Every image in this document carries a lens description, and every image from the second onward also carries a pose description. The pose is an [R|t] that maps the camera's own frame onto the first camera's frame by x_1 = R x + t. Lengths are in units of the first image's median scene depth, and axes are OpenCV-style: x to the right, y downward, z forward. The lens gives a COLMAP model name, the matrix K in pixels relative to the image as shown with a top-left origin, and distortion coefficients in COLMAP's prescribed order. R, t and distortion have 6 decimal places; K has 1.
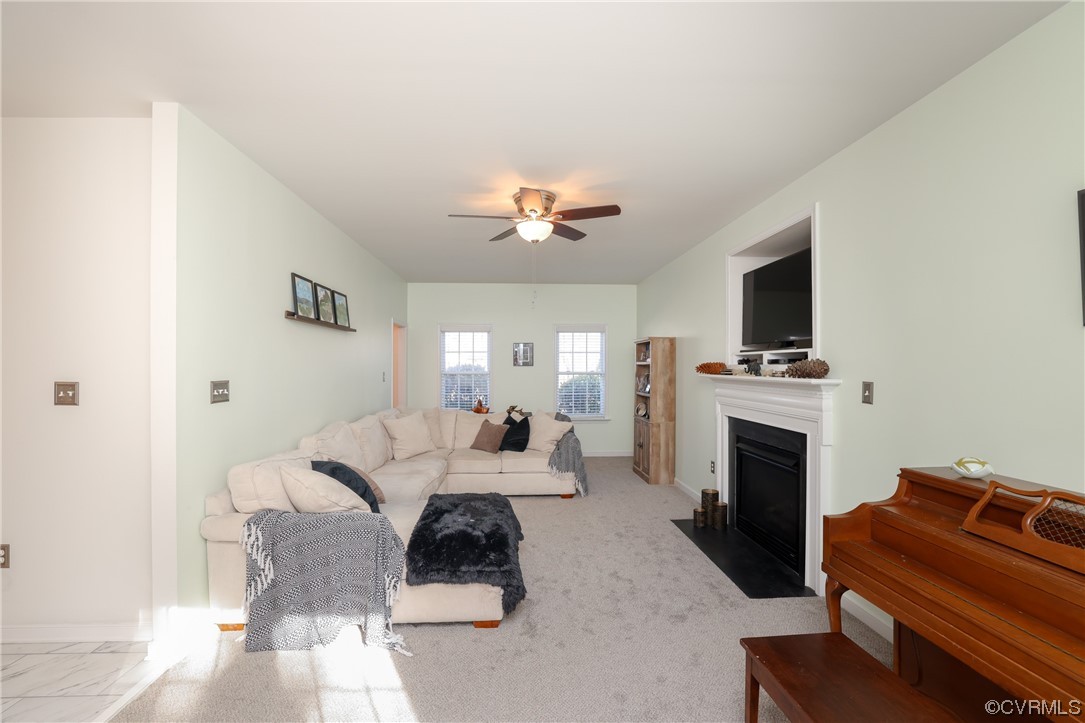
lens RADIAL K [[478.9, 0, 545.6], [0, 478.9, 366.9], [0, 0, 1]] dist [-0.055810, 0.019729]
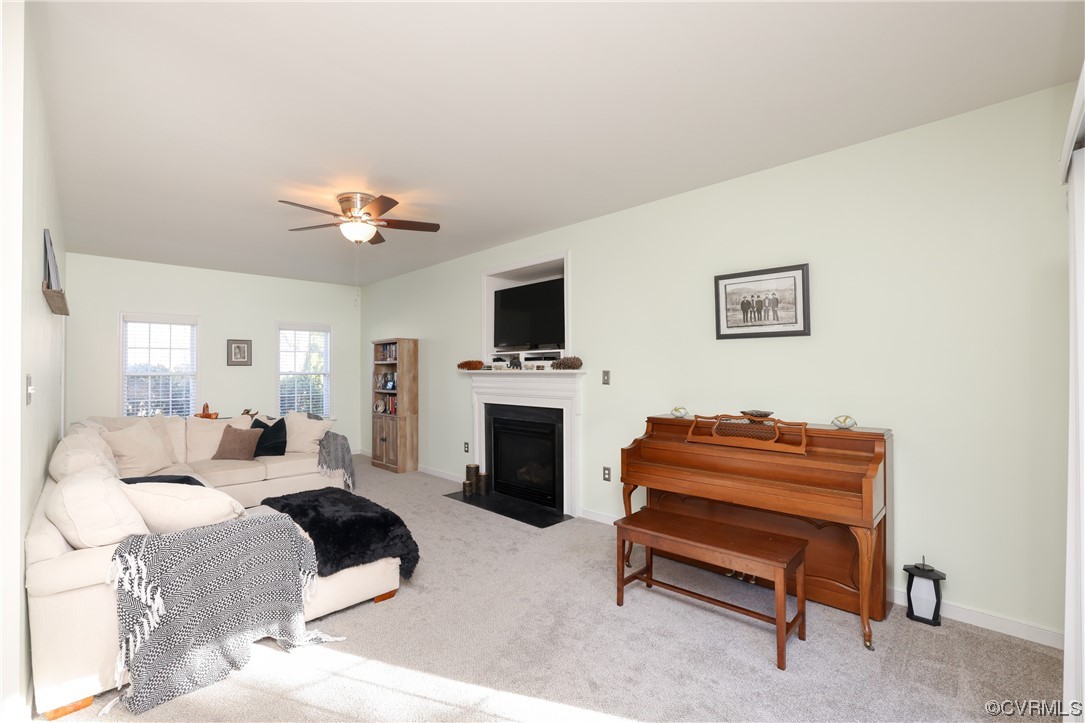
lens RADIAL K [[473.3, 0, 547.9], [0, 473.3, 366.6], [0, 0, 1]] dist [-0.053089, 0.017271]
pose [[0.732599, -0.000874, 0.680660, -0.375423], [0.007611, 0.999947, -0.006907, 0.018801], [-0.680618, 0.010241, 0.732567, -0.027010]]
